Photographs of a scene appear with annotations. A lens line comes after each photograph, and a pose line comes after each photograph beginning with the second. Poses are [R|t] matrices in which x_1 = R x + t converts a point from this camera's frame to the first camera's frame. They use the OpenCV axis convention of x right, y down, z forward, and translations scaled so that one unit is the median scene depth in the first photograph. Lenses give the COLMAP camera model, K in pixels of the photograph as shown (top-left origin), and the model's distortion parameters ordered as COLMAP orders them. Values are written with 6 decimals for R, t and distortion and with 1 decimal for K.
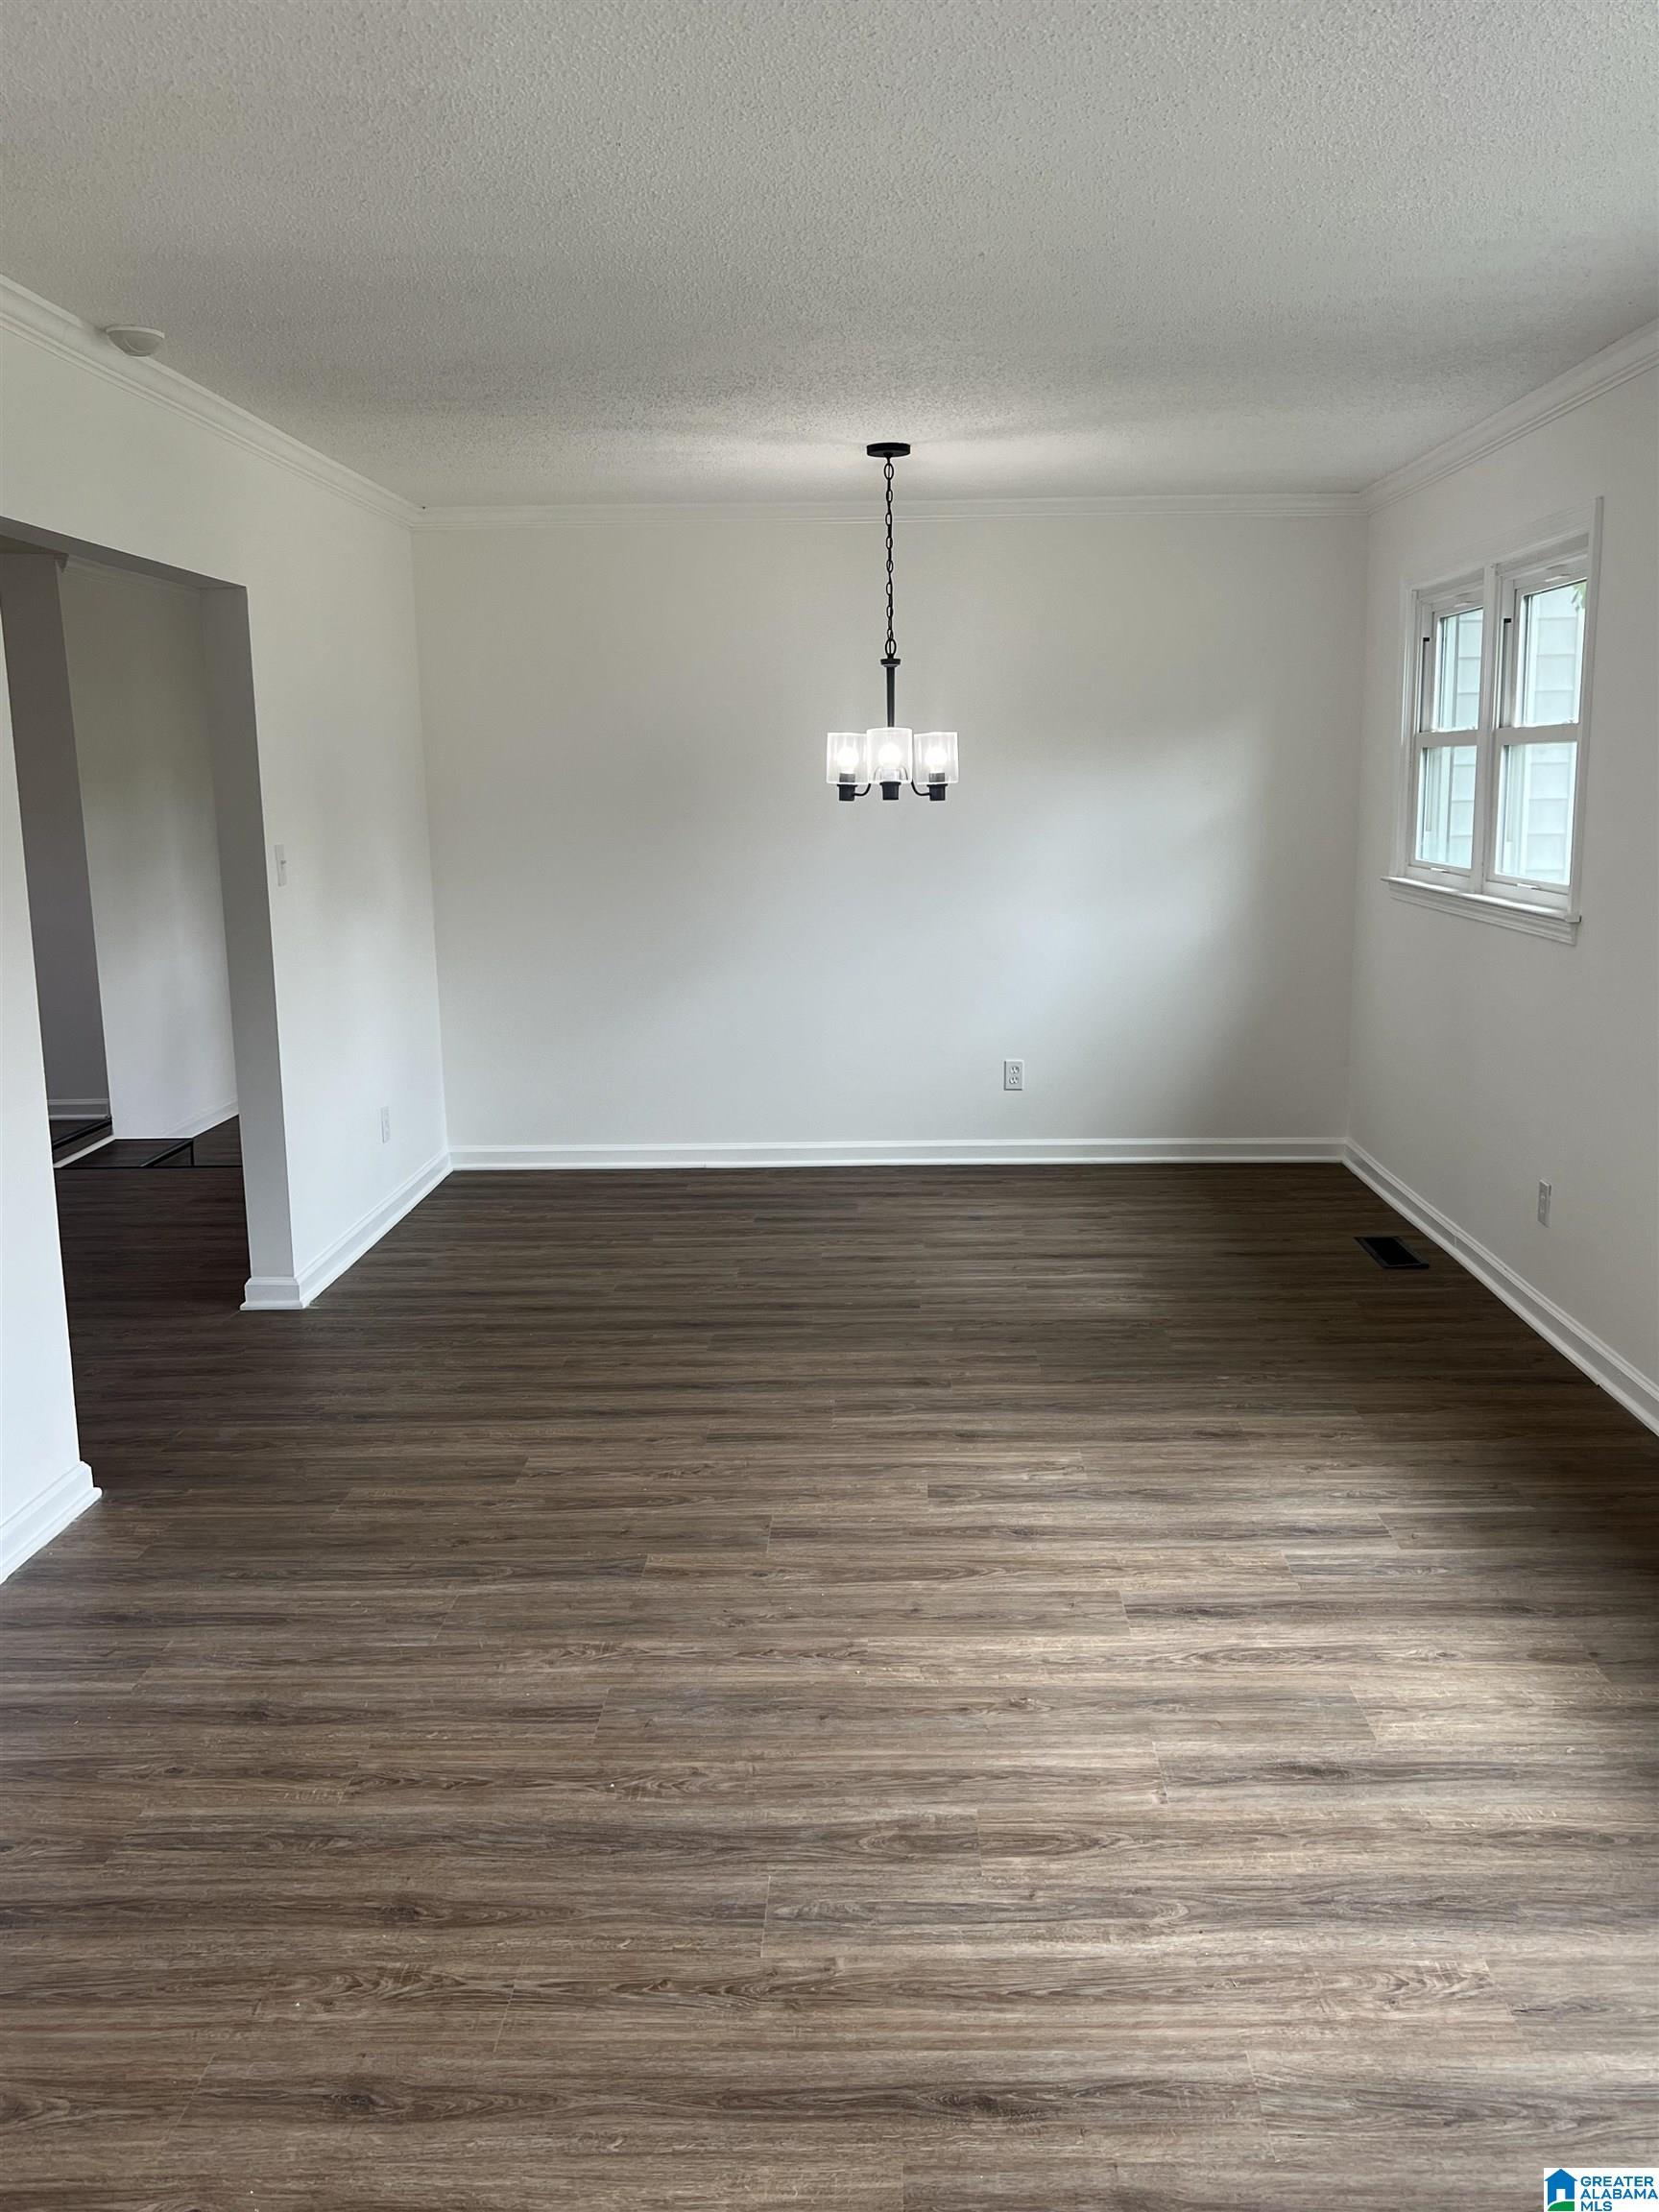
lens RADIAL K [[1915.7, 0, 828.5], [0, 1915.7, 1117.0], [0, 0, 1]] dist [0.122381, -0.189640]
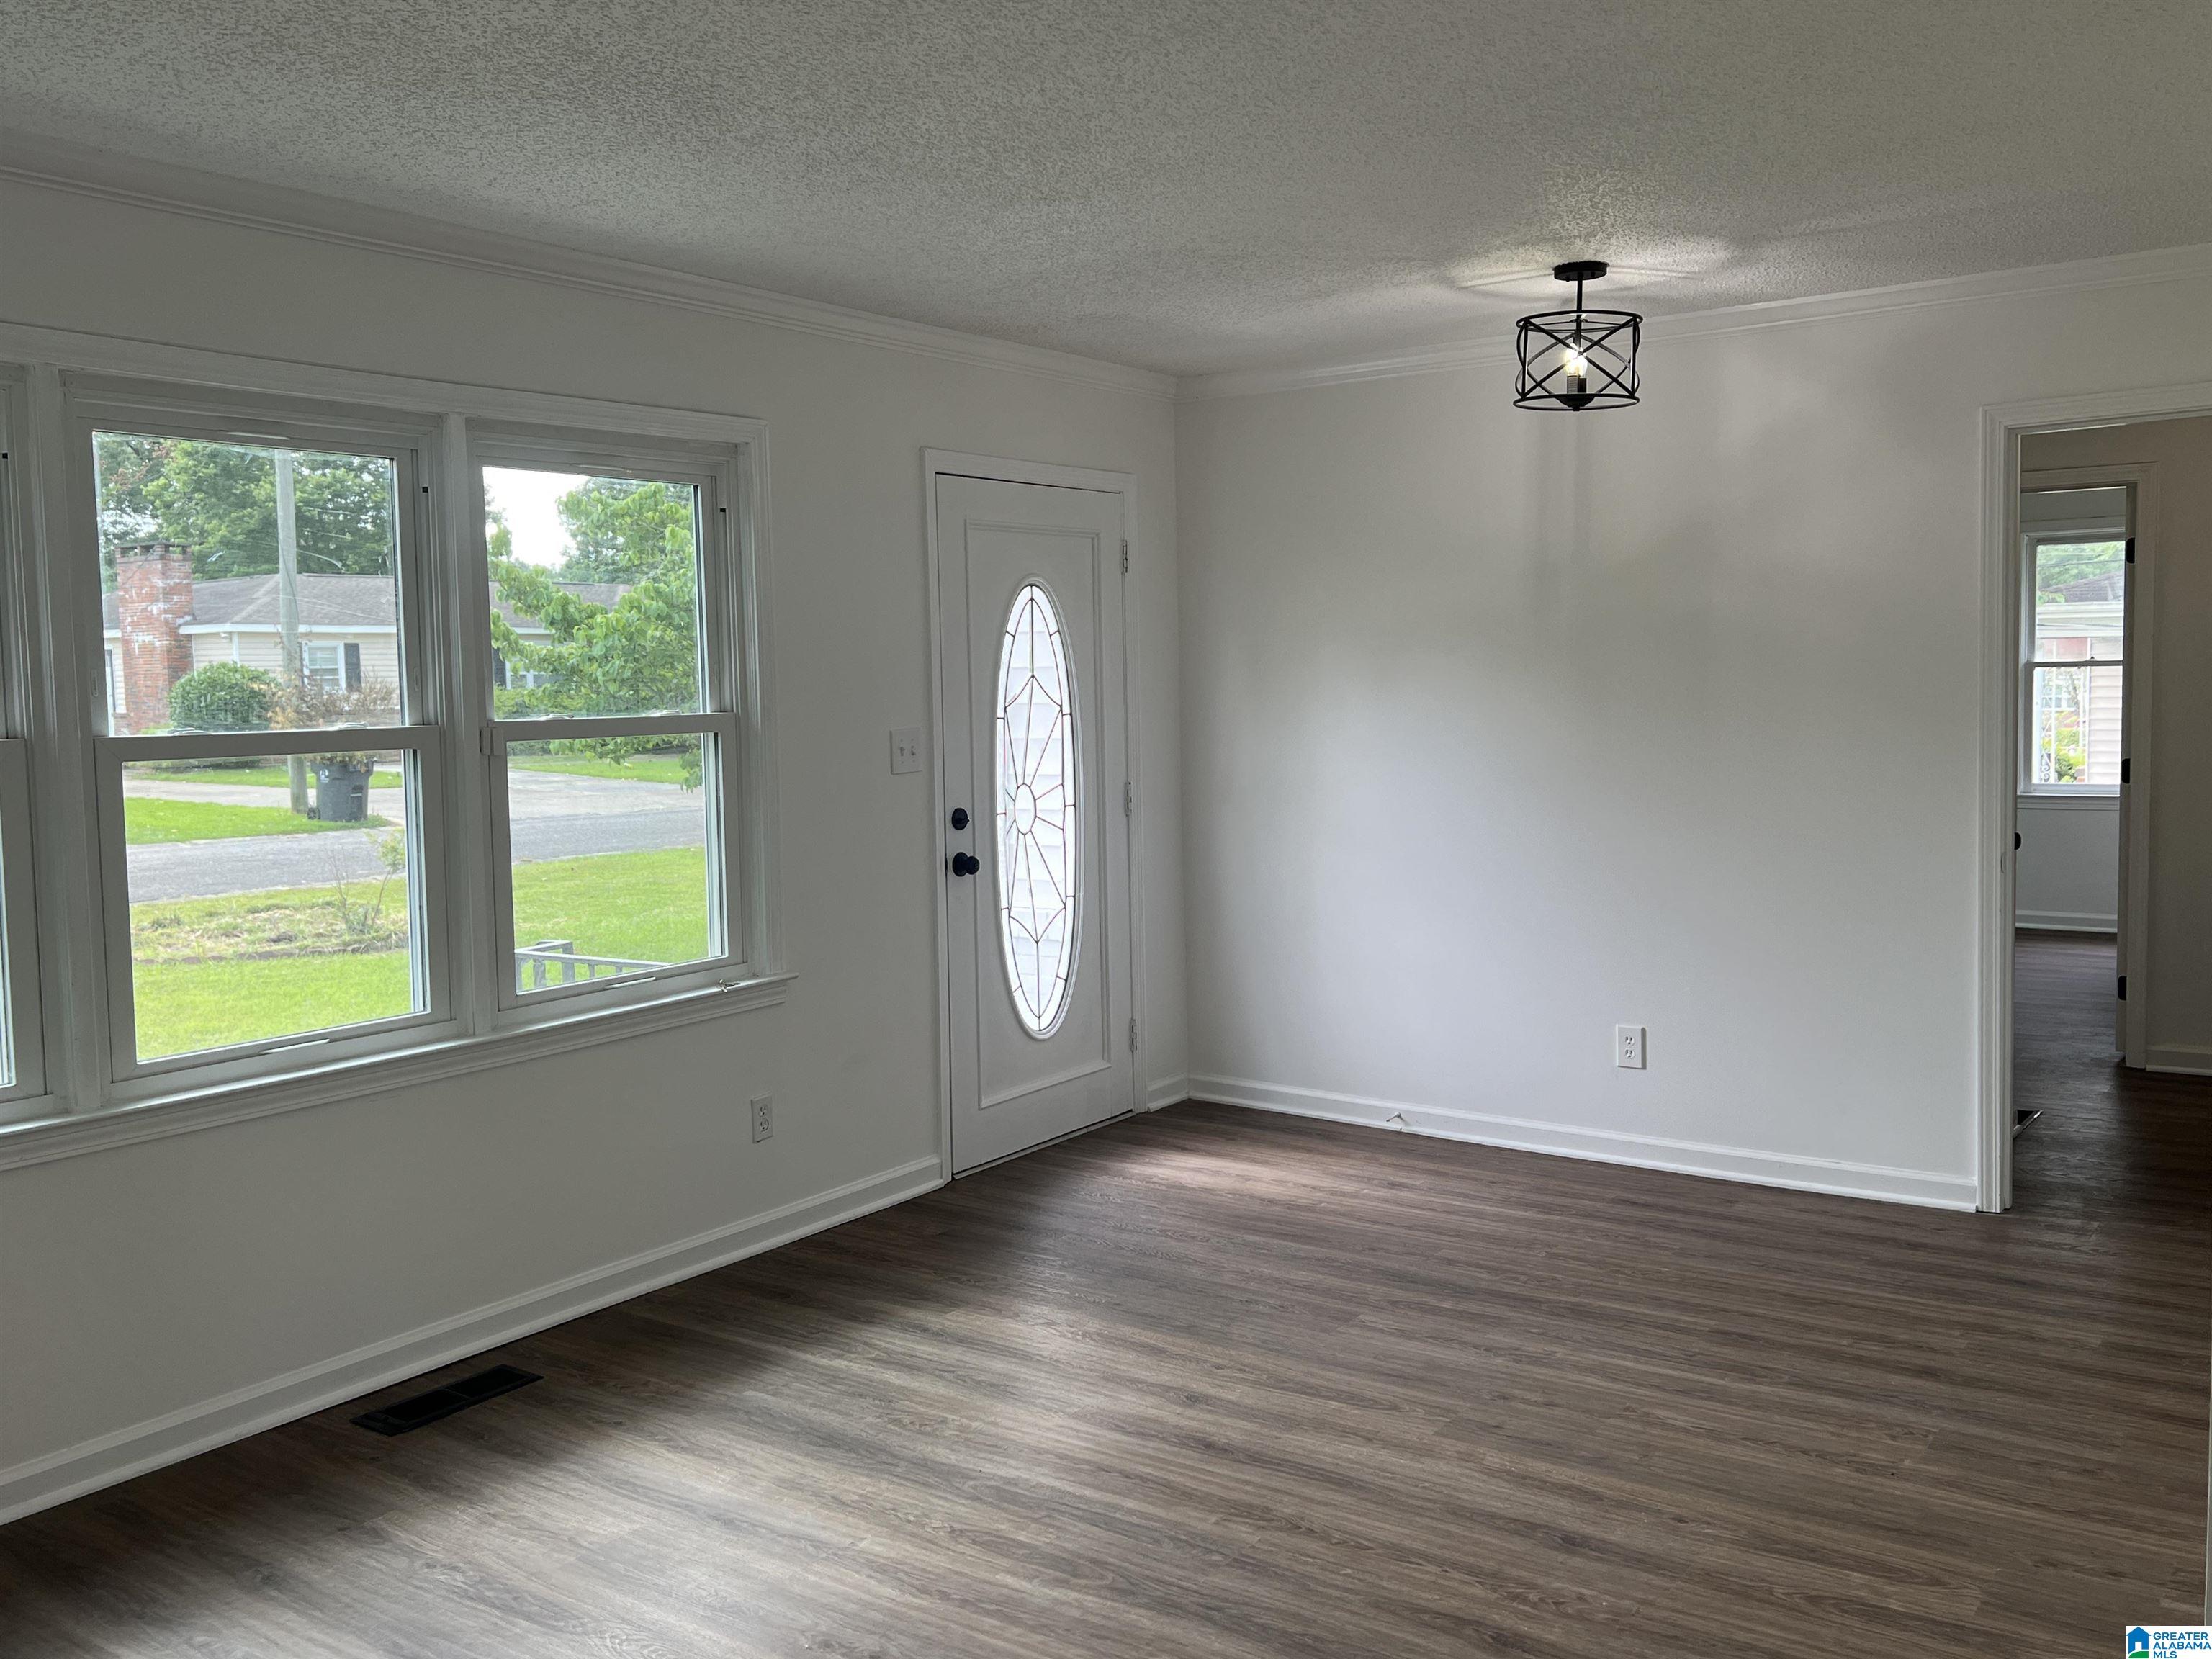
lens RADIAL K [[1915.7, 0, 1106.0], [0, 1915.7, 829.5], [0, 0, 1]] dist [0.122381, -0.189640]
pose [[-0.833224, -0.016564, 0.552687, -0.466655], [0.124173, 0.968415, 0.216224, -0.234178], [-0.538812, 0.248792, -0.804850, 1.391164]]
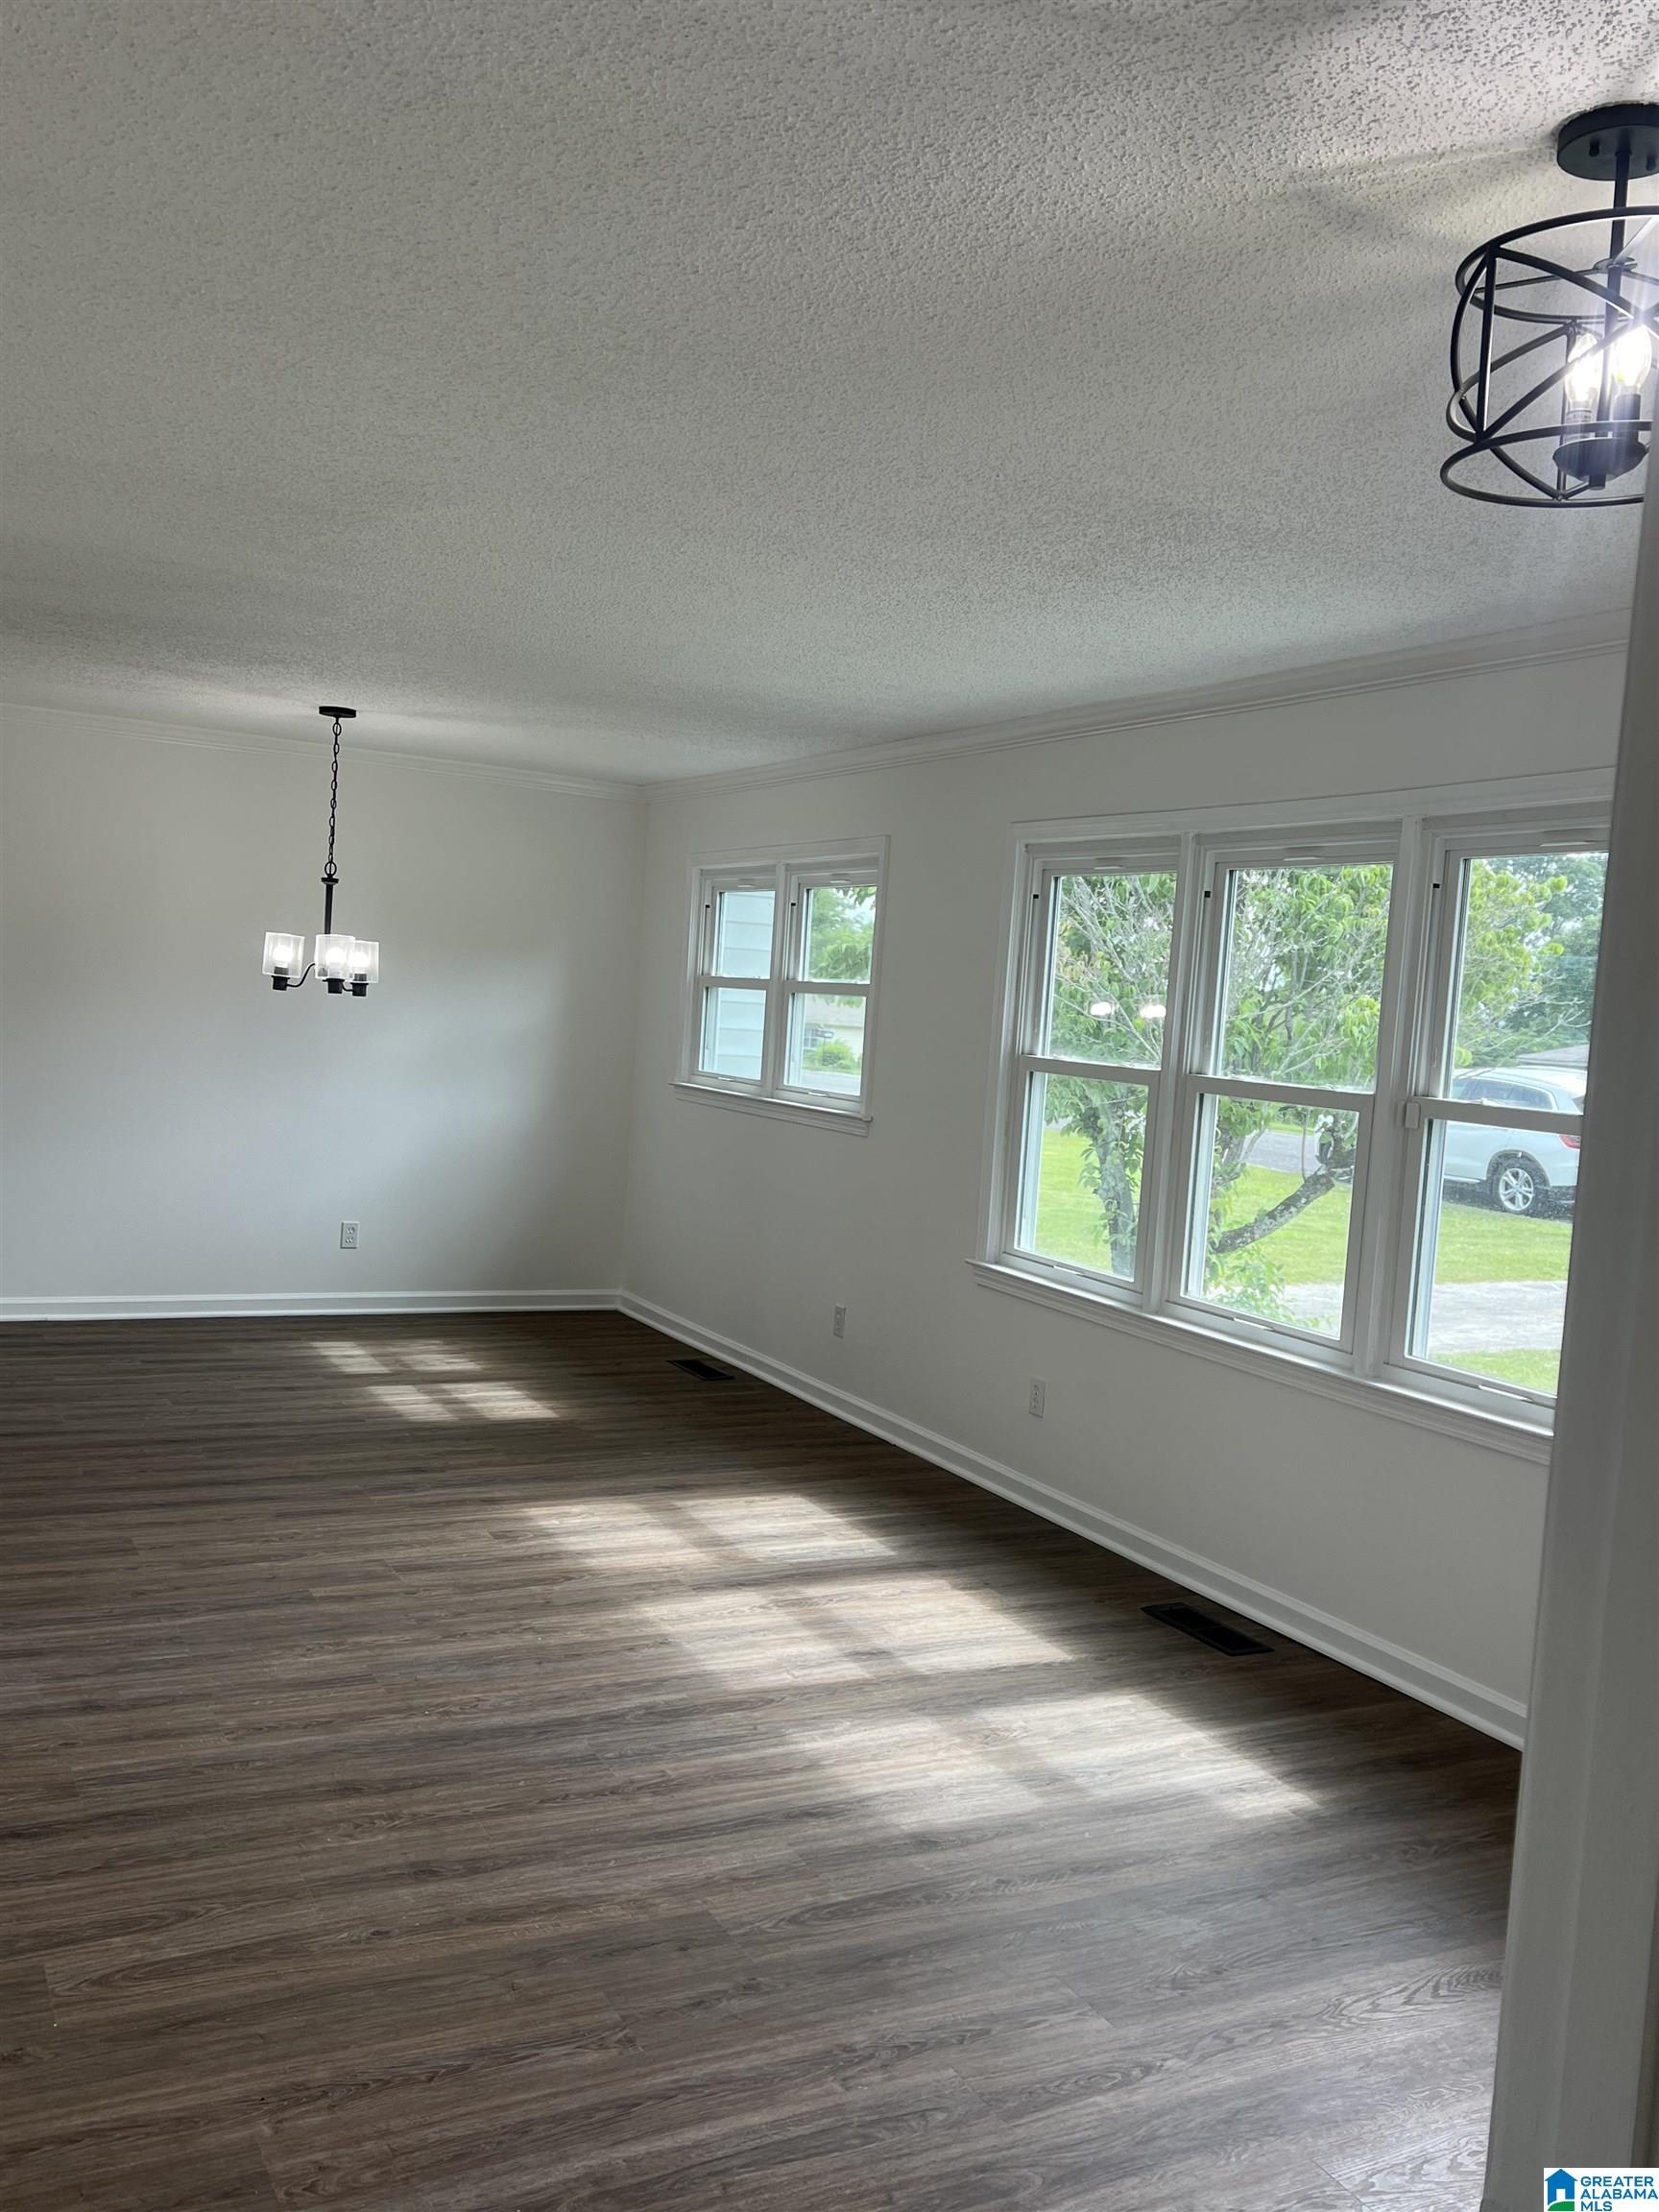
lens RADIAL K [[1915.7, 0, 828.5], [0, 1915.7, 1117.0], [0, 0, 1]] dist [0.122381, -0.189640]
pose [[0.873940, 0.046679, 0.483788, -0.441594], [0.003961, 0.994660, -0.103128, 0.057519], [-0.486018, 0.092044, 0.869088, -0.290253]]
